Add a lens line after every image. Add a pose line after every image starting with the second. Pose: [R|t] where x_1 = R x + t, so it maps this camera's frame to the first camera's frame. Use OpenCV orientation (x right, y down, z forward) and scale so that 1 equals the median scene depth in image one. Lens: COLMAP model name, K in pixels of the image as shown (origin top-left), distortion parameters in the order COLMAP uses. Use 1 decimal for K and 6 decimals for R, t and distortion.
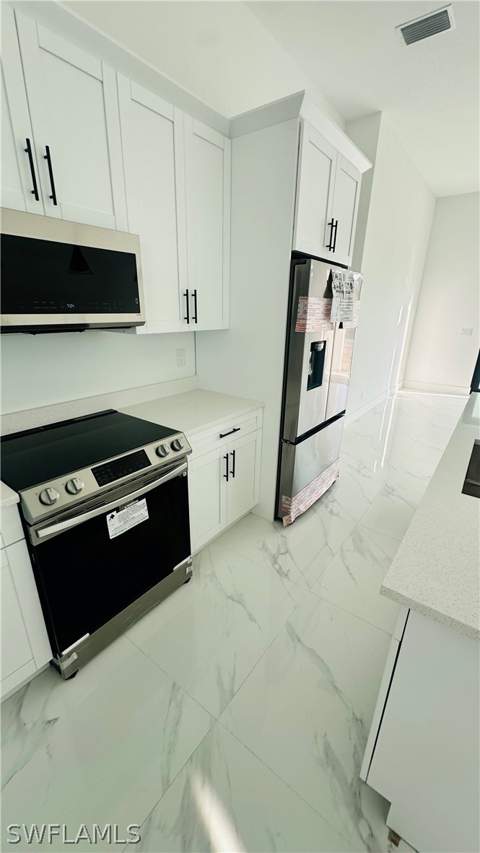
lens RADIAL K [[342.3, 0, 239.1], [0, 342.3, 422.6], [0, 0, 1]] dist [0.001913, 0.000233]
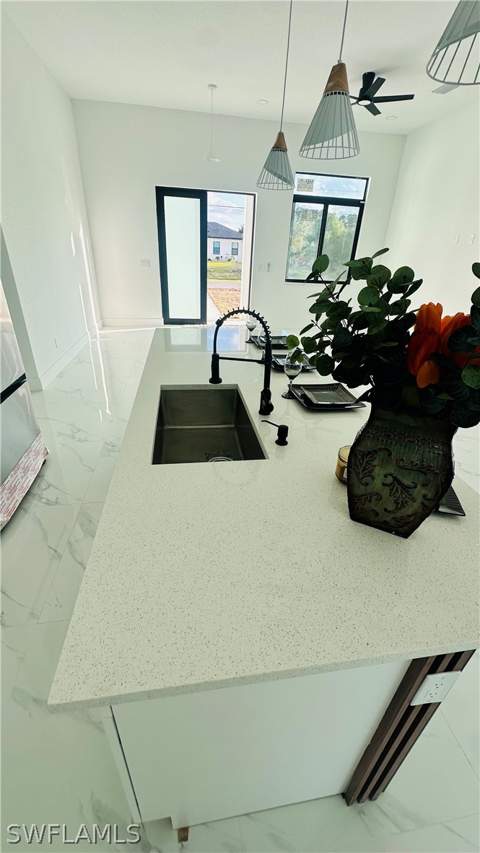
lens RADIAL K [[342.3, 0, 236.9], [0, 342.3, 428.9], [0, 0, 1]] dist [0.001913, 0.000233]
pose [[0.701704, -0.329917, 0.631479, 0.114933], [0.205323, 0.942364, 0.264184, -0.025315], [-0.682242, -0.055722, 0.729000, 0.094400]]
